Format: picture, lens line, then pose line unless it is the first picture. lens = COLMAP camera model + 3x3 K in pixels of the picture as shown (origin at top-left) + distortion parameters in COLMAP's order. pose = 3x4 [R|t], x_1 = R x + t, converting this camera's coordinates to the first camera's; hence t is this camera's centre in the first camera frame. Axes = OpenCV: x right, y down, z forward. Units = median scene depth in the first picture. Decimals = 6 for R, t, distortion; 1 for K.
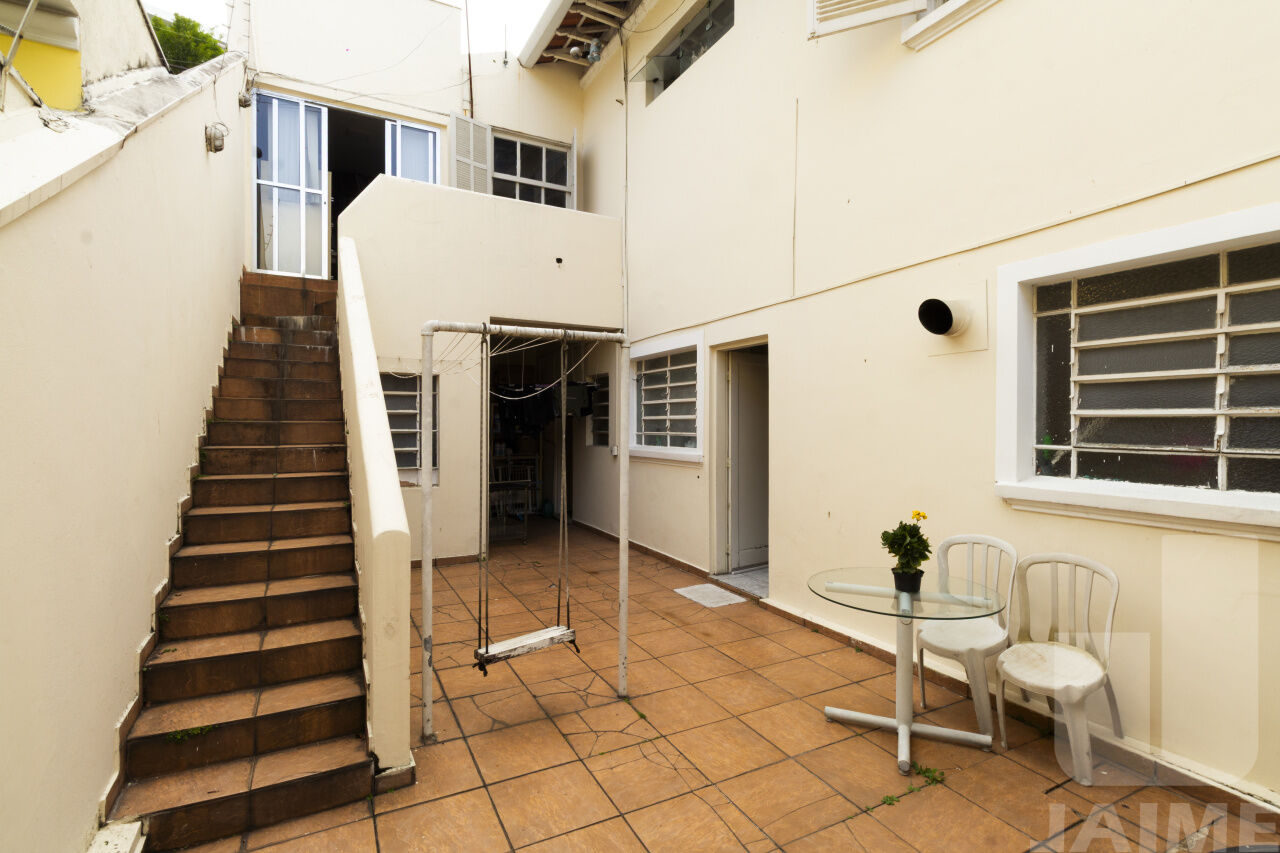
lens RADIAL K [[591.9, 0, 640.0], [0, 591.9, 426.5], [0, 0, 1]] dist [-0.002004, -0.000589]
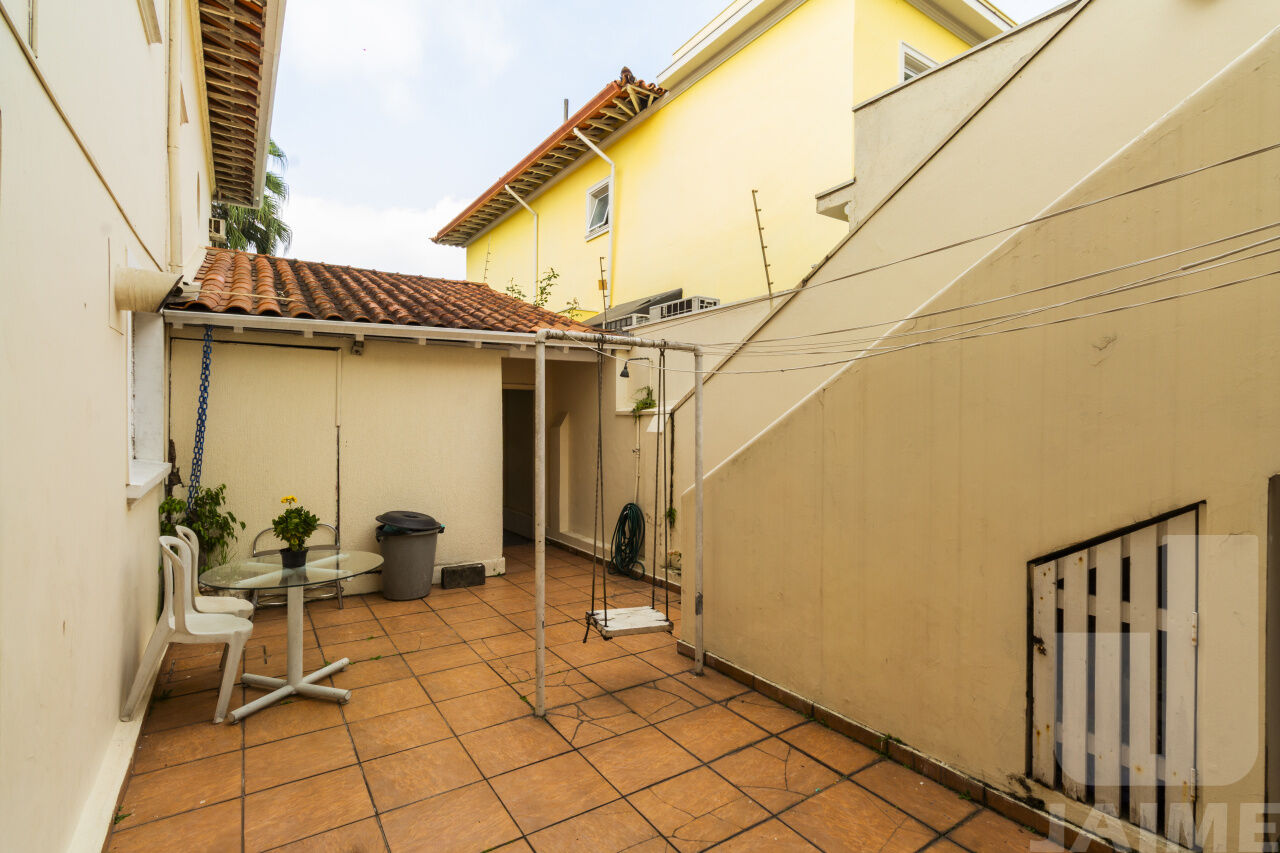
lens RADIAL K [[591.9, 0, 640.0], [0, 591.9, 426.5], [0, 0, 1]] dist [-0.002004, -0.000589]
pose [[-0.994970, -0.008683, -0.099799, -0.094463], [-0.010055, 0.999862, 0.013255, -0.018266], [0.099670, 0.014192, -0.994919, 2.059739]]
